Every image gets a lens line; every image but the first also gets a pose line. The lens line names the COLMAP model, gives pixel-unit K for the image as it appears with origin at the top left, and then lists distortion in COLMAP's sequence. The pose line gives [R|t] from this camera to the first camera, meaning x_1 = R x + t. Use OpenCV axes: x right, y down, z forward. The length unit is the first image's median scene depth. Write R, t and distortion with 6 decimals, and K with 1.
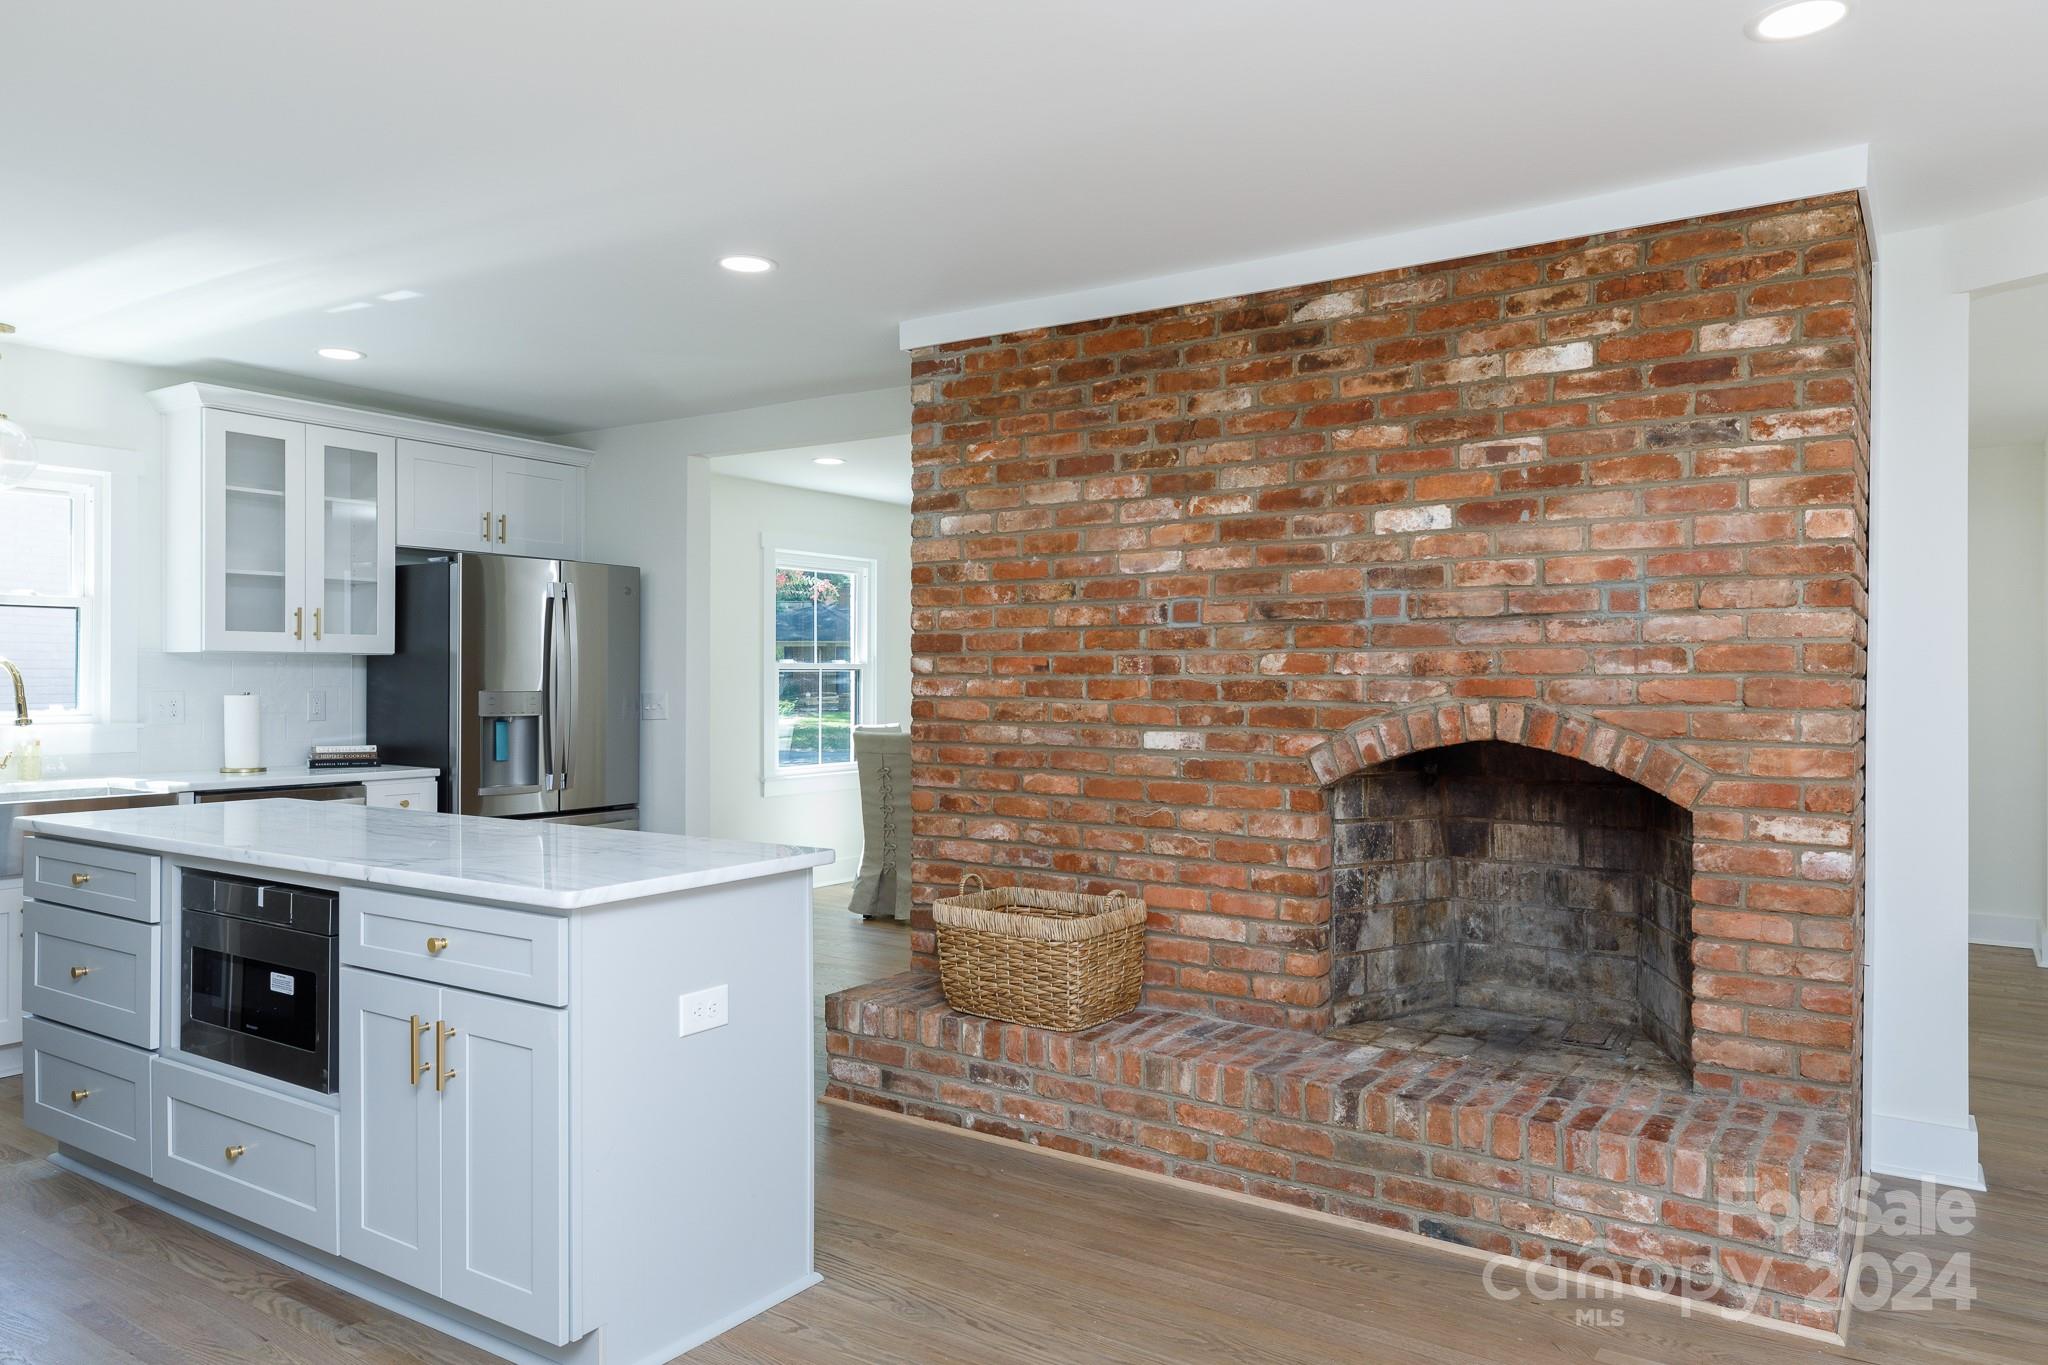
lens RADIAL K [[1416.6, 0, 1024.8], [0, 1416.6, 683.2], [0, 0, 1]] dist [-0.007276, -0.001046]
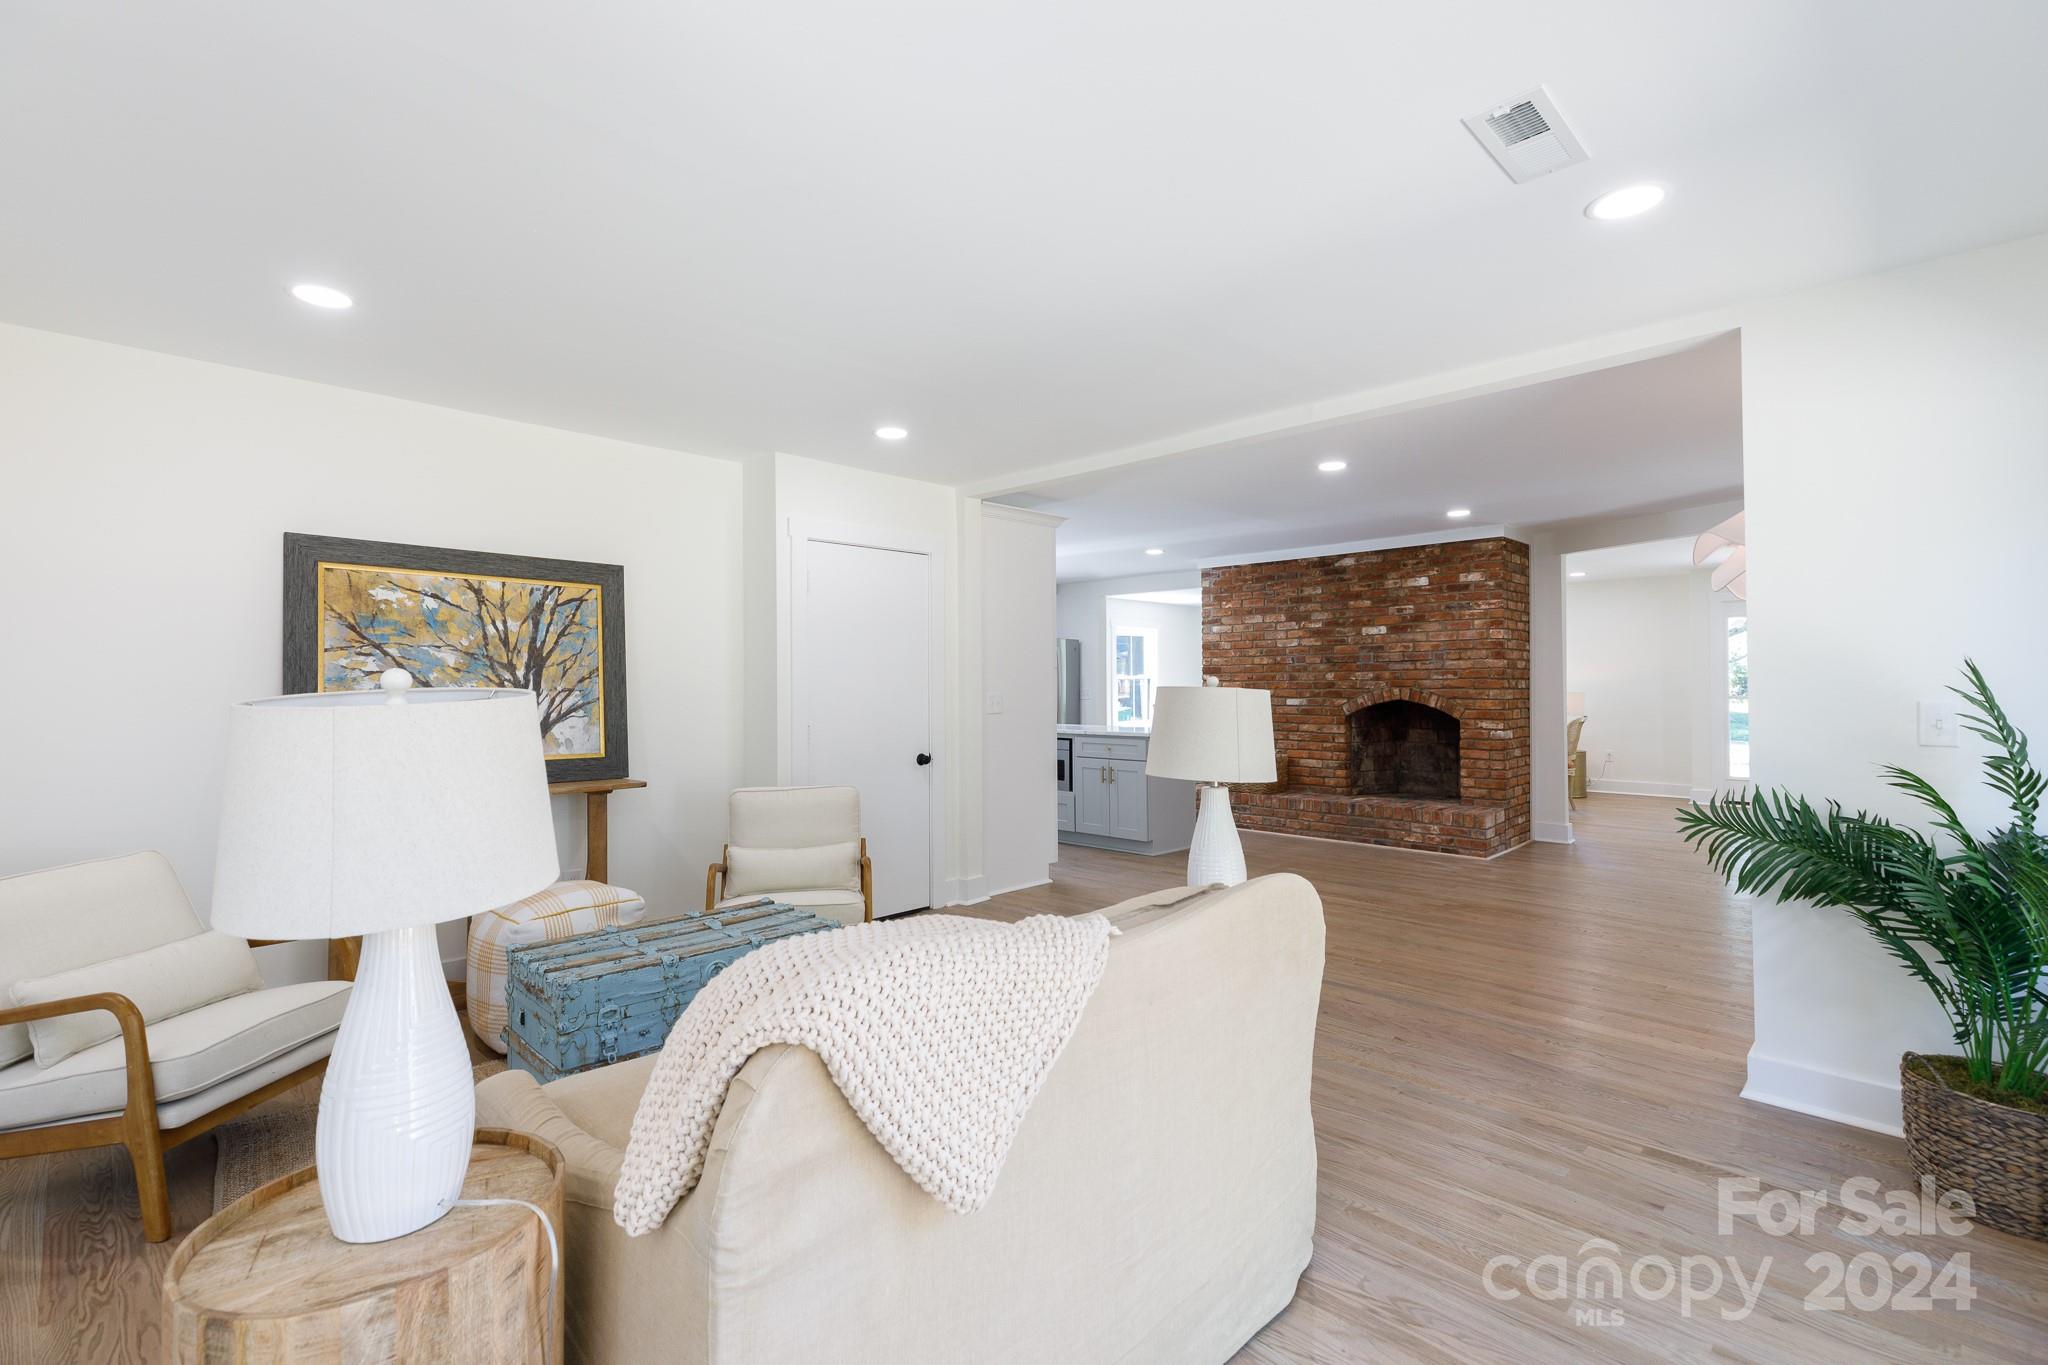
lens RADIAL K [[928.5, 0, 1026.4], [0, 928.5, 673.6], [0, 0, 1]] dist [0.001784, 0.000215]
pose [[0.984079, -0.009880, -0.177456, -0.119610], [0.007306, 0.999858, -0.015156, 0.006079], [0.177581, 0.013618, 0.984012, -1.141921]]
